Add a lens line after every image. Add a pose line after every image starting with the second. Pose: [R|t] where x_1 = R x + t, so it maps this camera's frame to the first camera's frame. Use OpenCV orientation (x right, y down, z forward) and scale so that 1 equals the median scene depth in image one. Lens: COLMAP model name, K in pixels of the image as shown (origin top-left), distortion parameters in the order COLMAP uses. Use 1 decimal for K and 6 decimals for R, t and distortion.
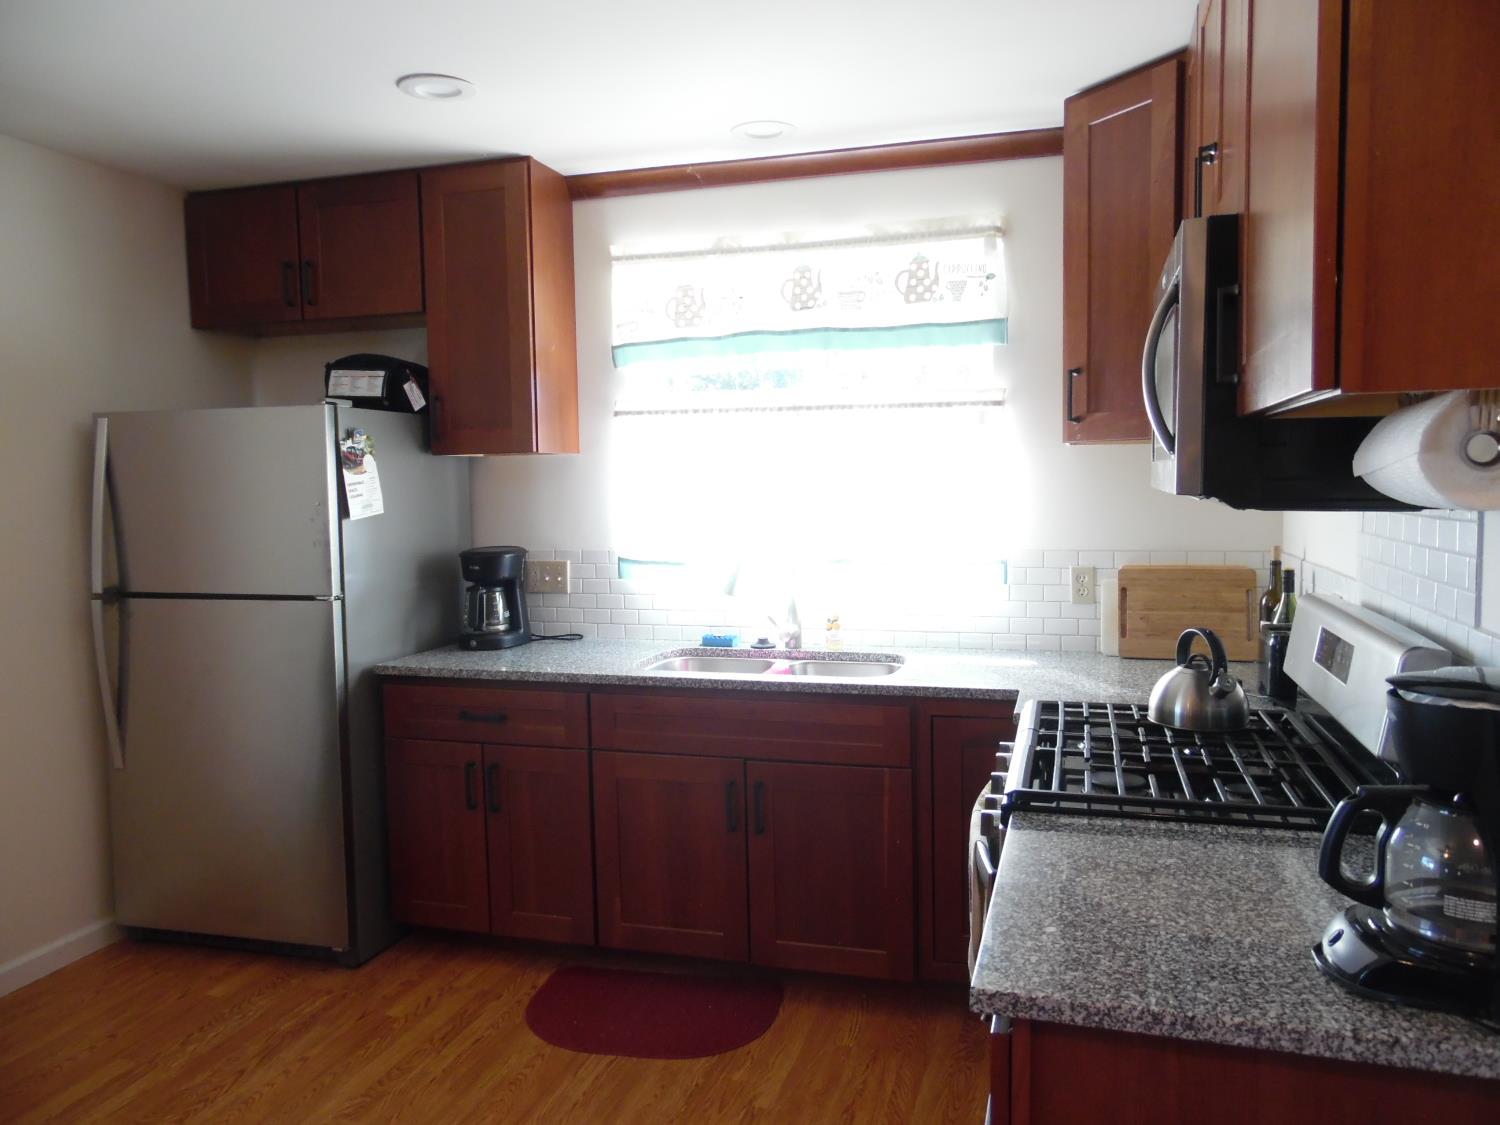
lens RADIAL K [[1122.6, 0, 753.0], [0, 1122.6, 554.1], [0, 0, 1]] dist [-0.031020, 0.067333]
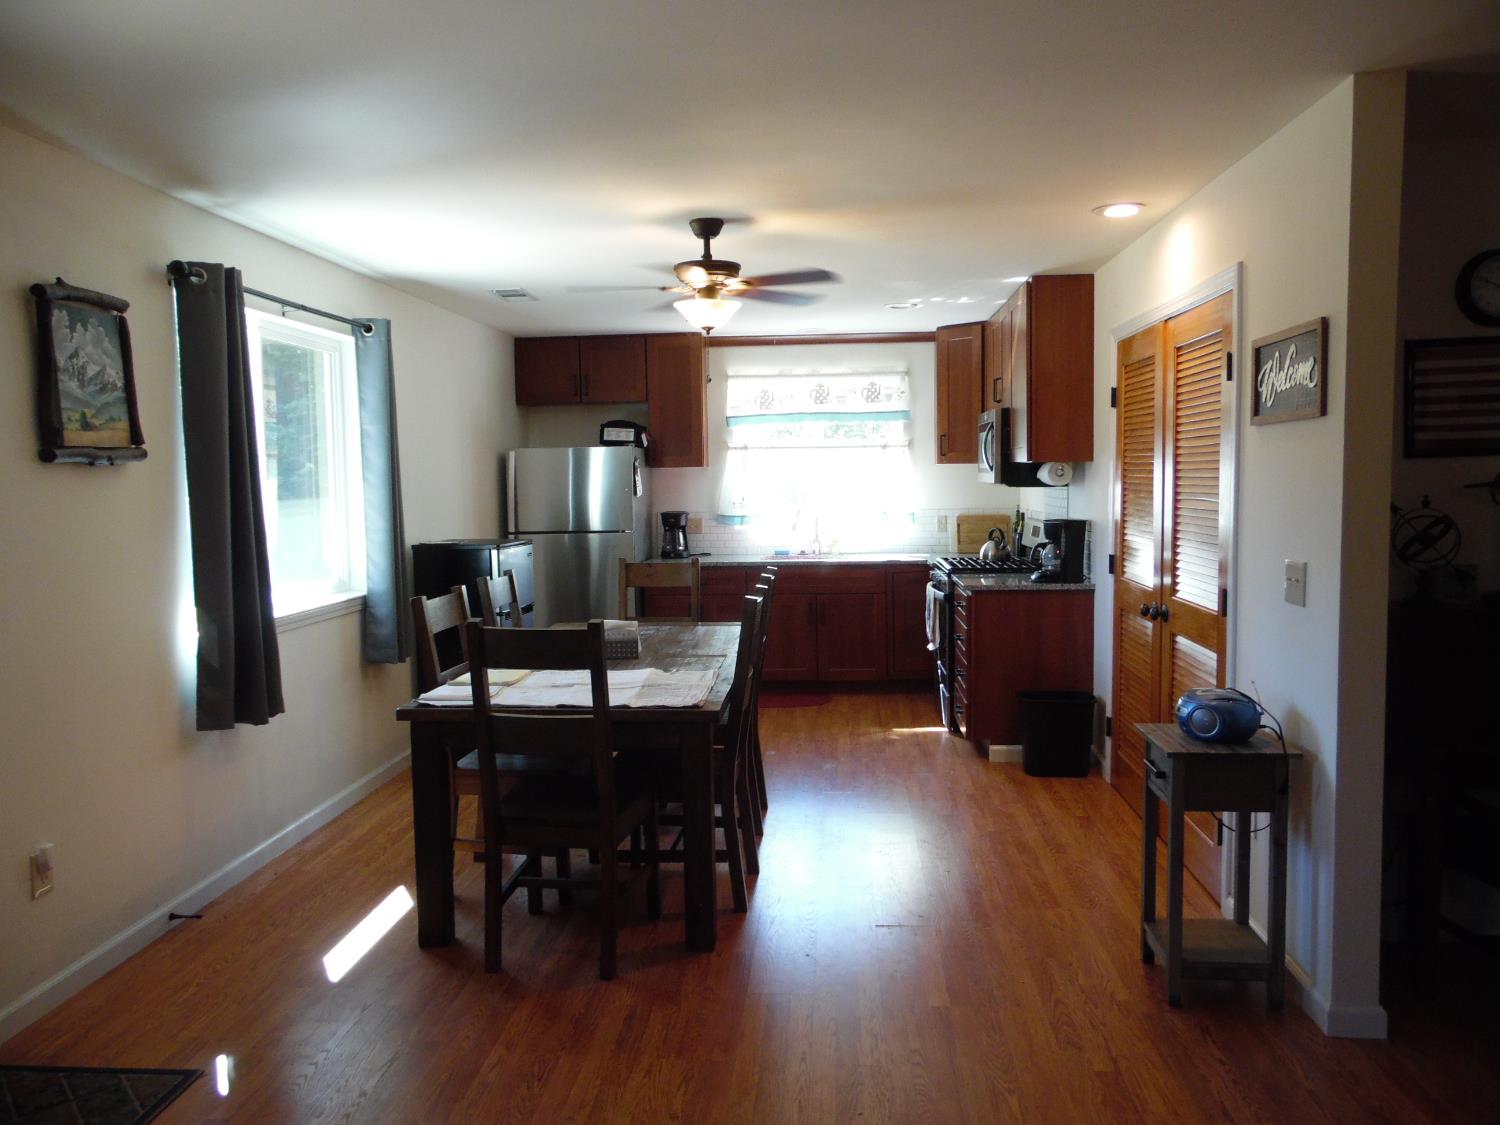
lens RADIAL K [[1122.6, 0, 758.6], [0, 1122.6, 558.2], [0, 0, 1]] dist [-0.031020, 0.067333]
pose [[0.976428, -0.015007, 0.215319, -0.582132], [0.014279, 0.999886, 0.004937, 0.081149], [-0.215369, -0.001746, 0.976531, -1.204178]]
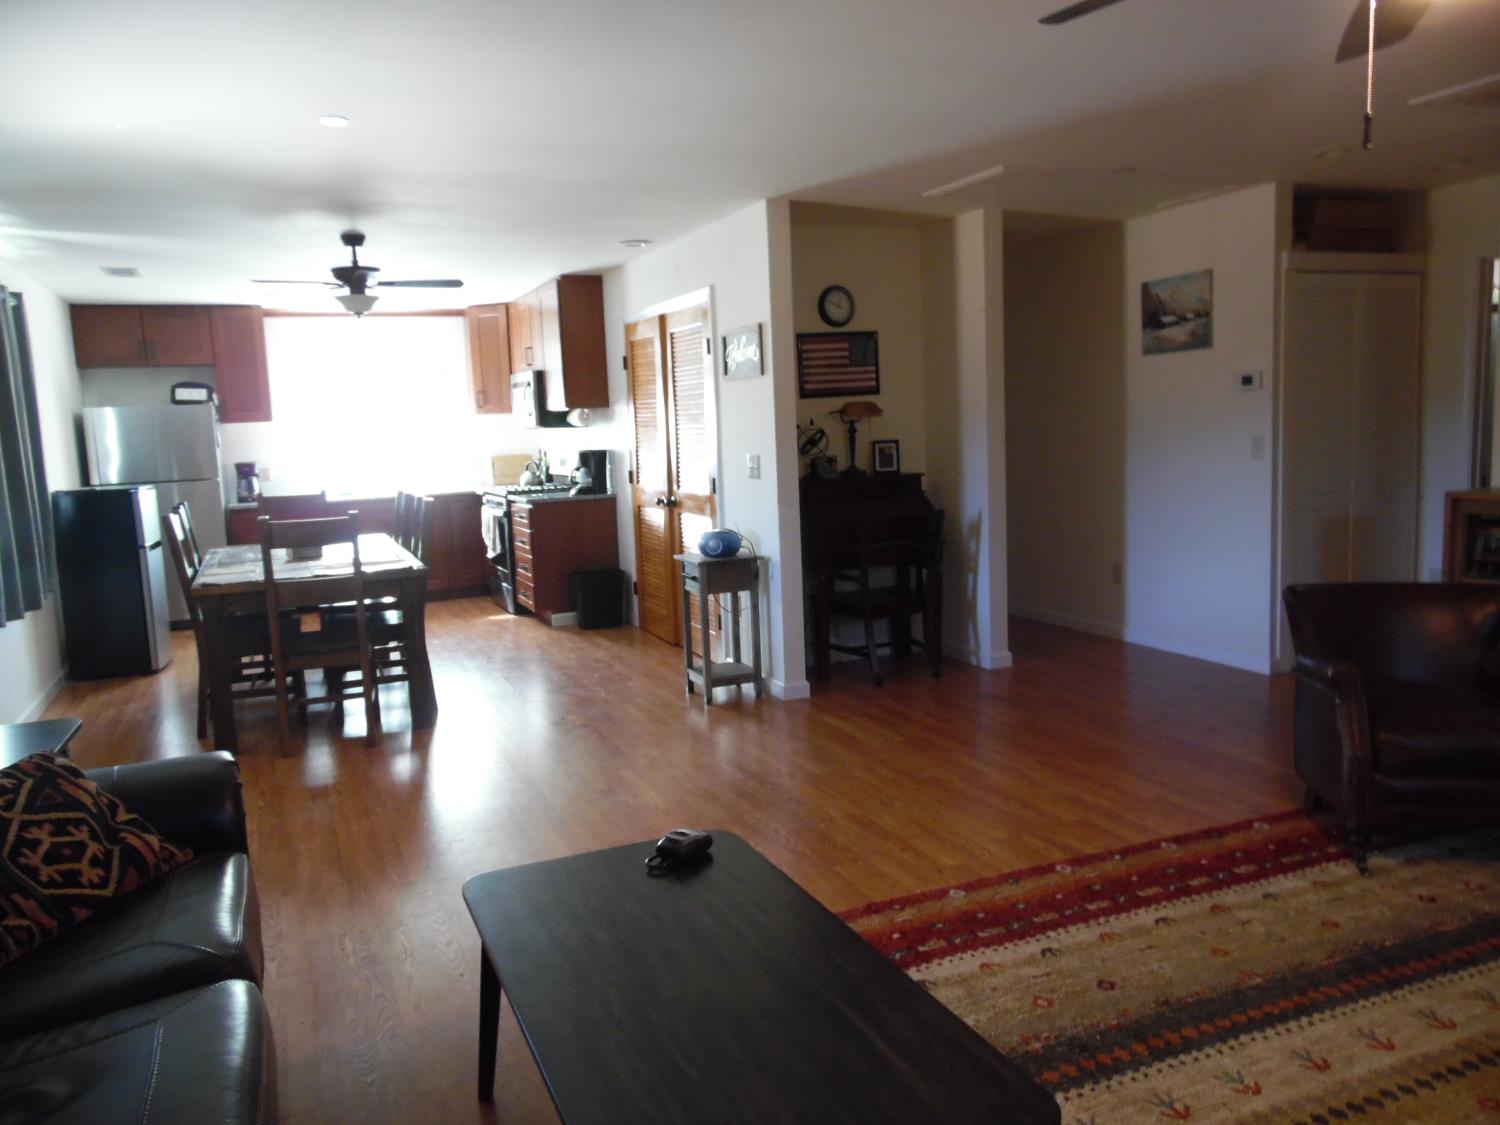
lens RADIAL K [[1122.6, 0, 764.5], [0, 1122.6, 561.0], [0, 0, 1]] dist [-0.031020, 0.067333]
pose [[0.756016, -0.097552, 0.647243, -1.057320], [0.073371, 0.995230, 0.064299, 0.147079], [-0.650428, -0.001122, 0.759567, -1.704897]]
